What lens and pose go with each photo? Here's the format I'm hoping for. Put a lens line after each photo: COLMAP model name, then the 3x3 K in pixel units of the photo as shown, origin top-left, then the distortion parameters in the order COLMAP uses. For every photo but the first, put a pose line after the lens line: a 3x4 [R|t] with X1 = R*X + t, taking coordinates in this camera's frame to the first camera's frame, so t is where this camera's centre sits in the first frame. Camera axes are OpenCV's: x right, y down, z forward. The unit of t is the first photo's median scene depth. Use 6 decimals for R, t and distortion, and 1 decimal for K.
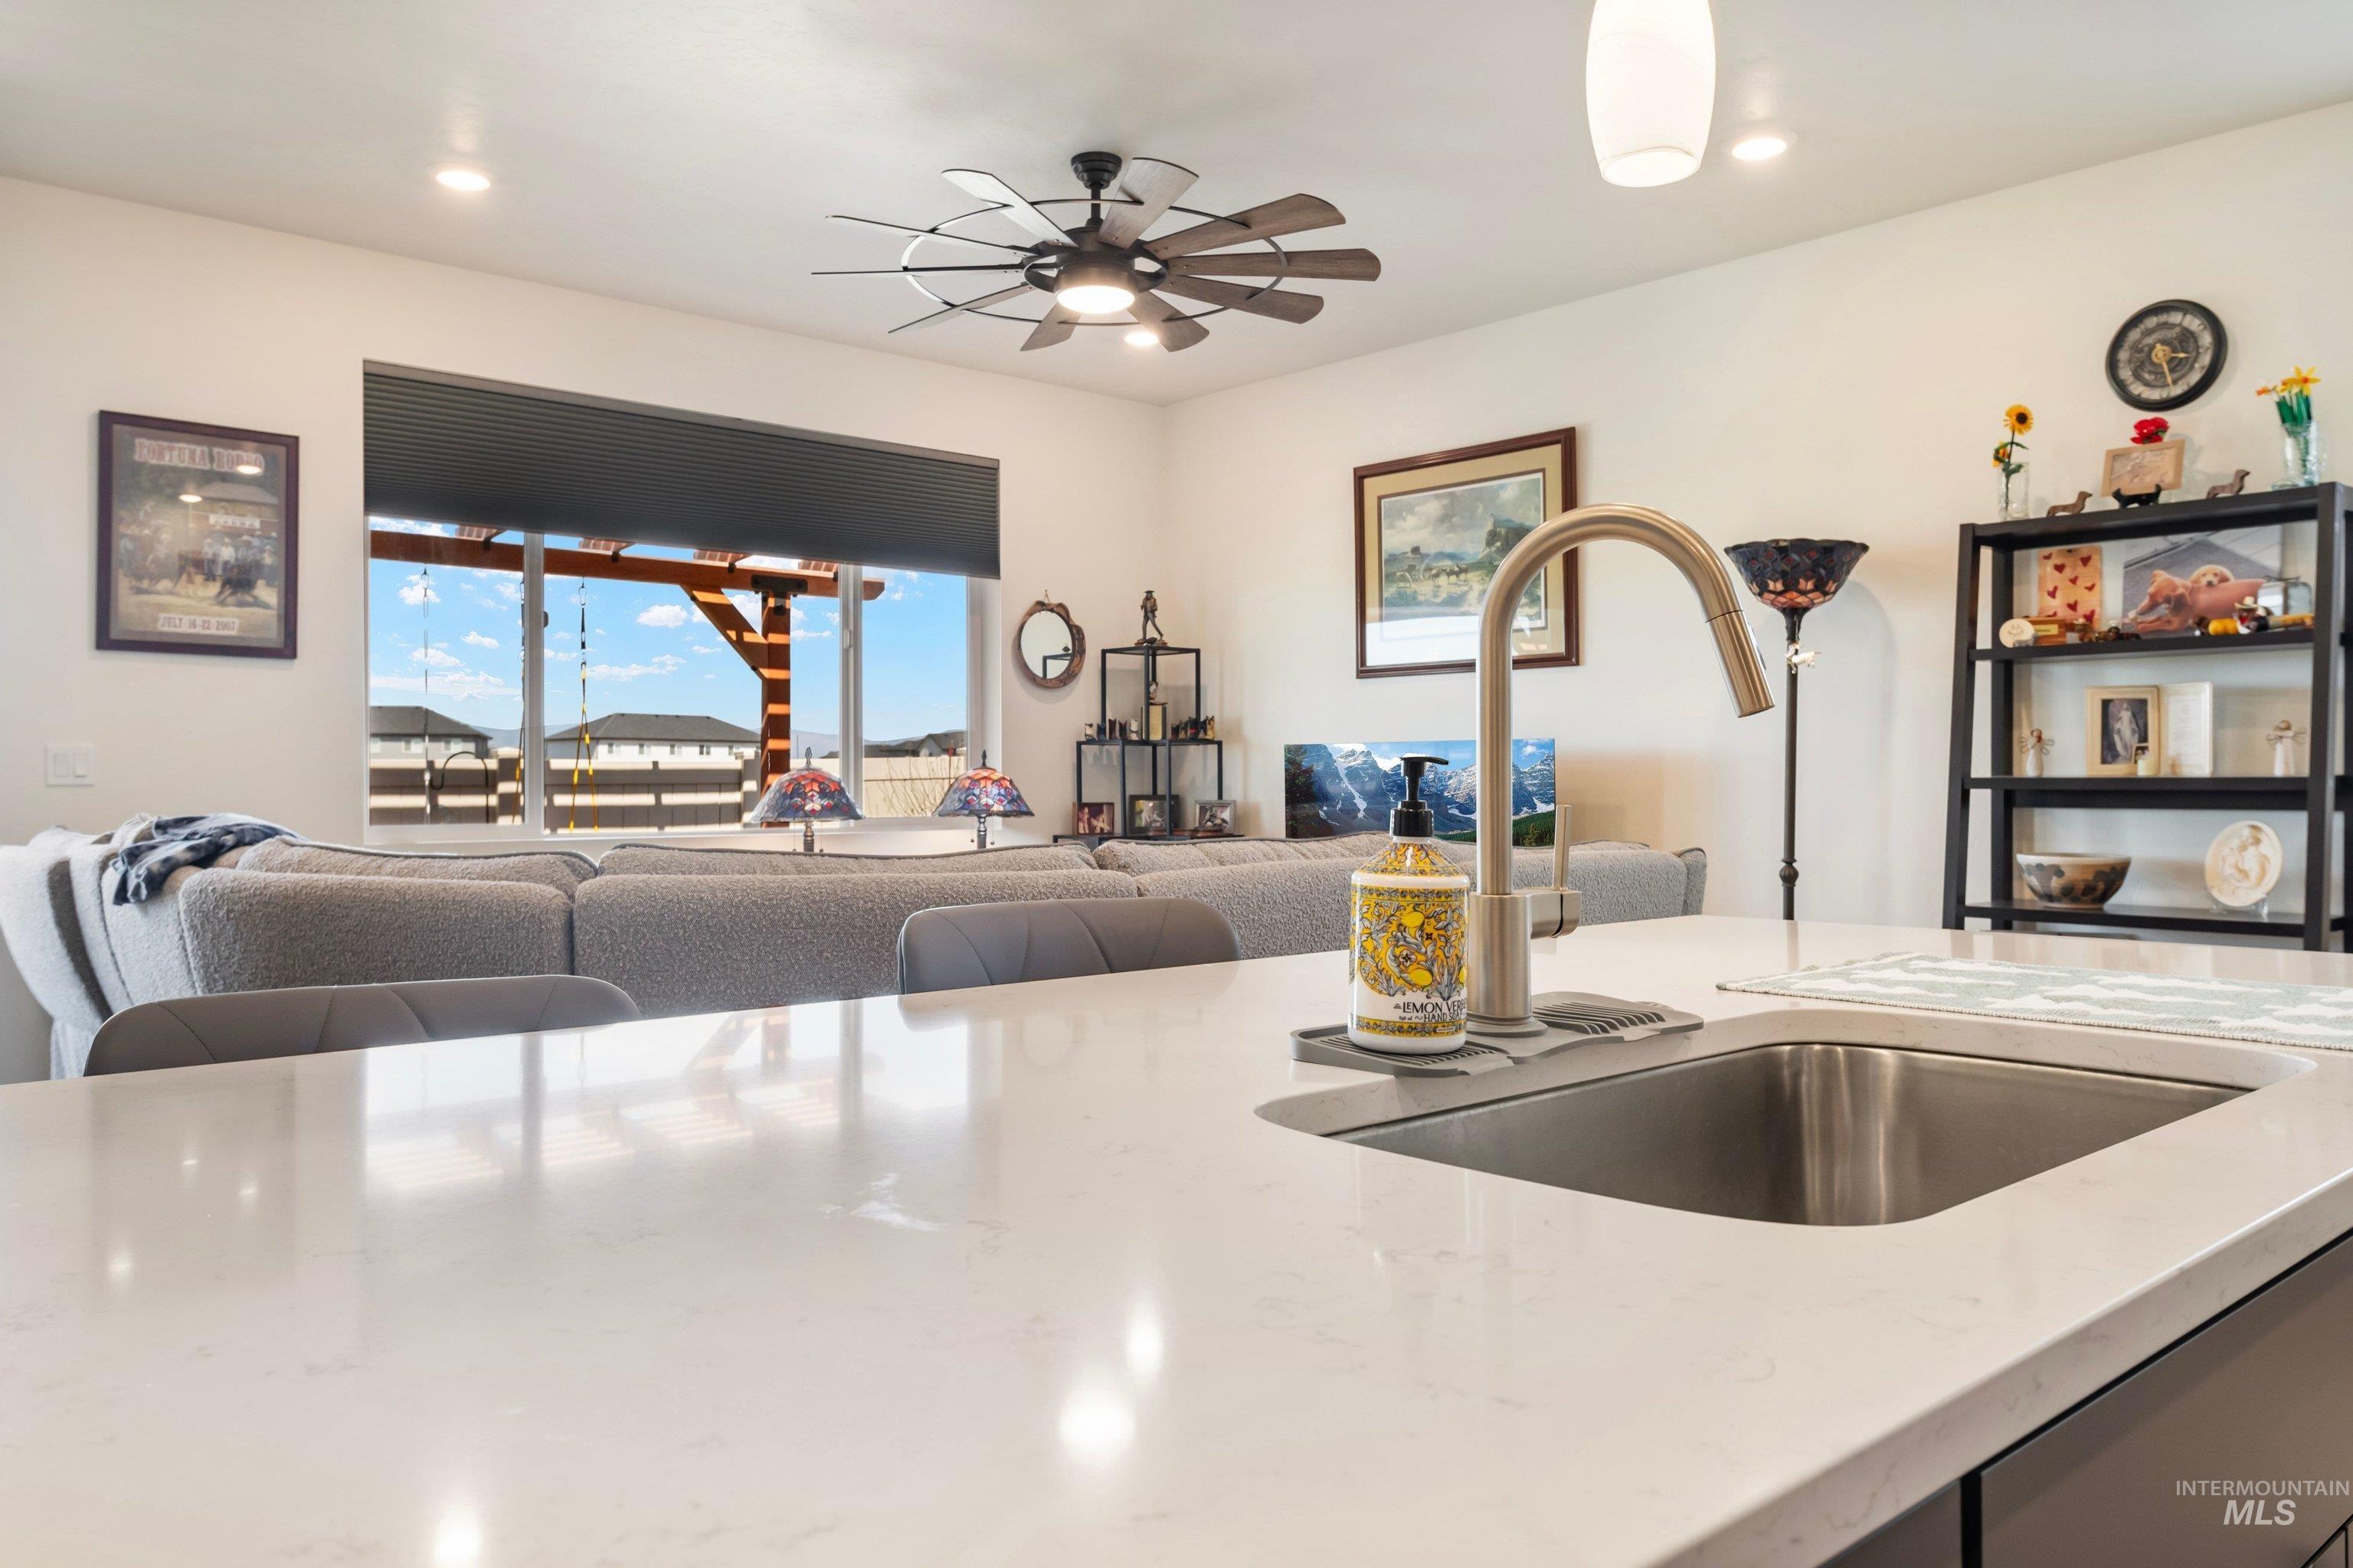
lens RADIAL K [[1661.9, 0, 1085.0], [0, 1661.9, 776.3], [0, 0, 1]] dist [0.014480, -0.003500]
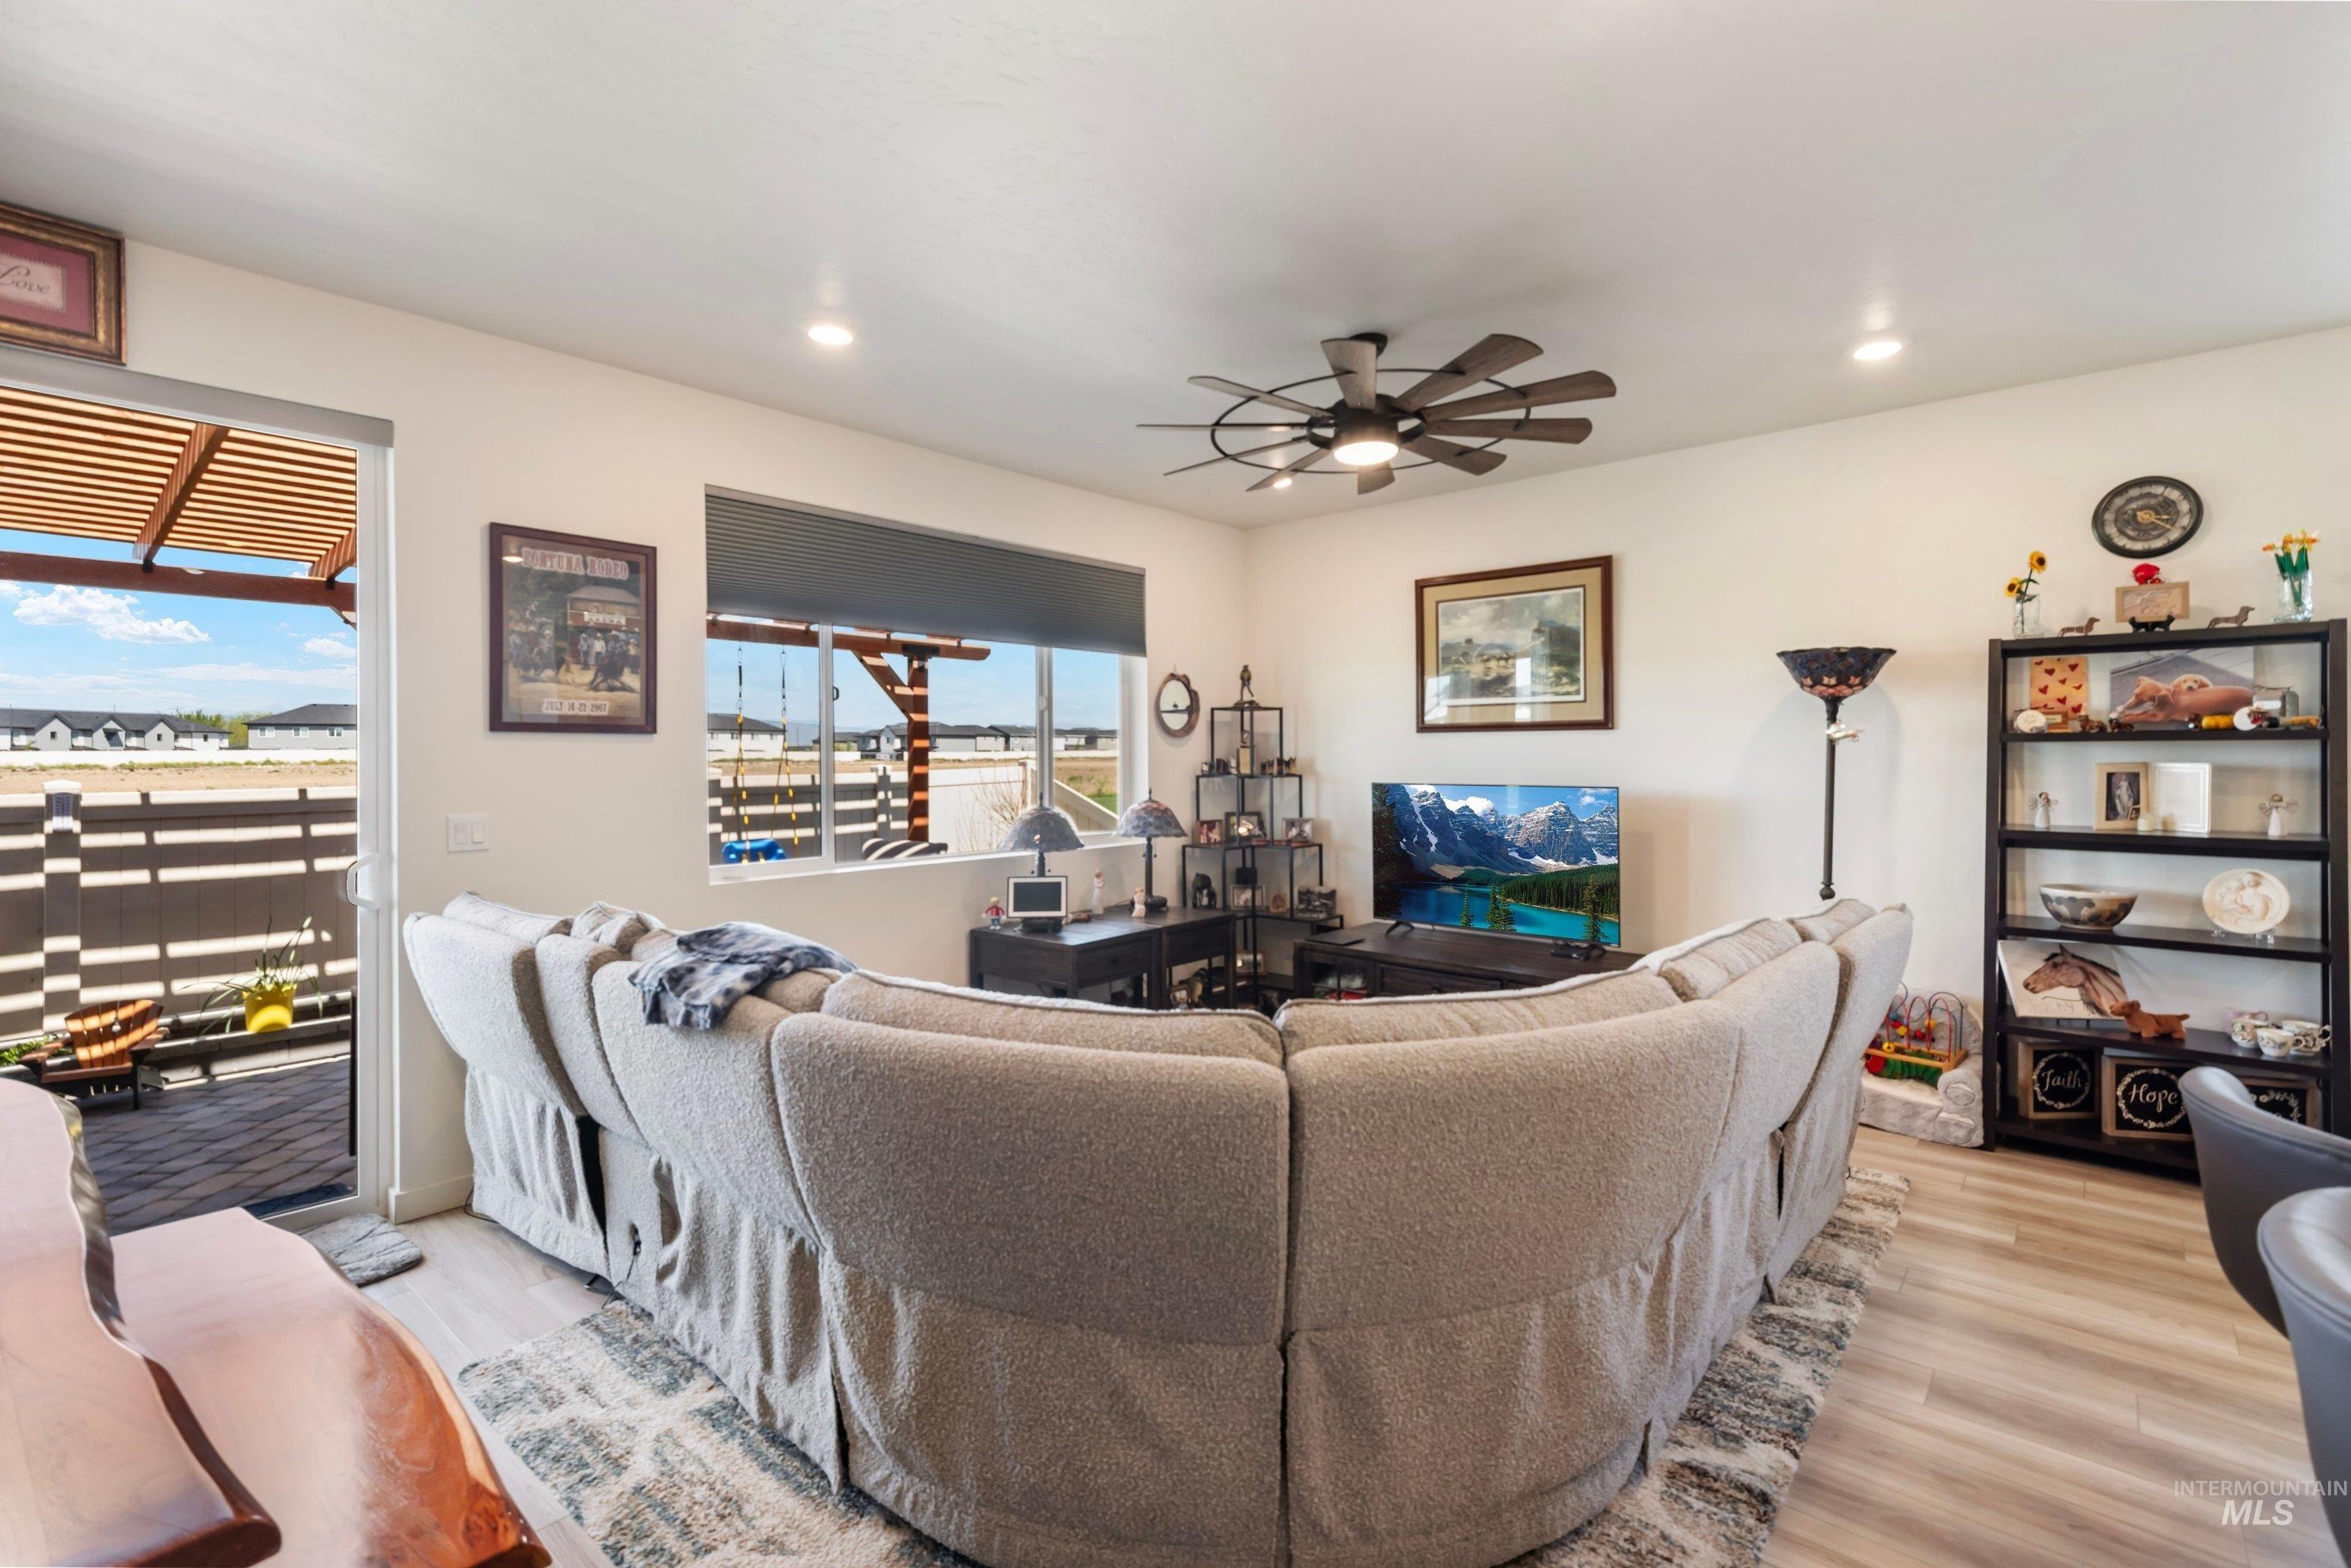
lens RADIAL K [[1060.7, 0, 1128.2], [0, 1060.7, 761.3], [0, 0, 1]] dist [0.018798, -0.003634]
pose [[0.991760, -0.006023, 0.127966, -0.248986], [0.005074, 0.999957, 0.007744, -0.058047], [-0.128007, -0.007031, 0.991748, 0.214293]]
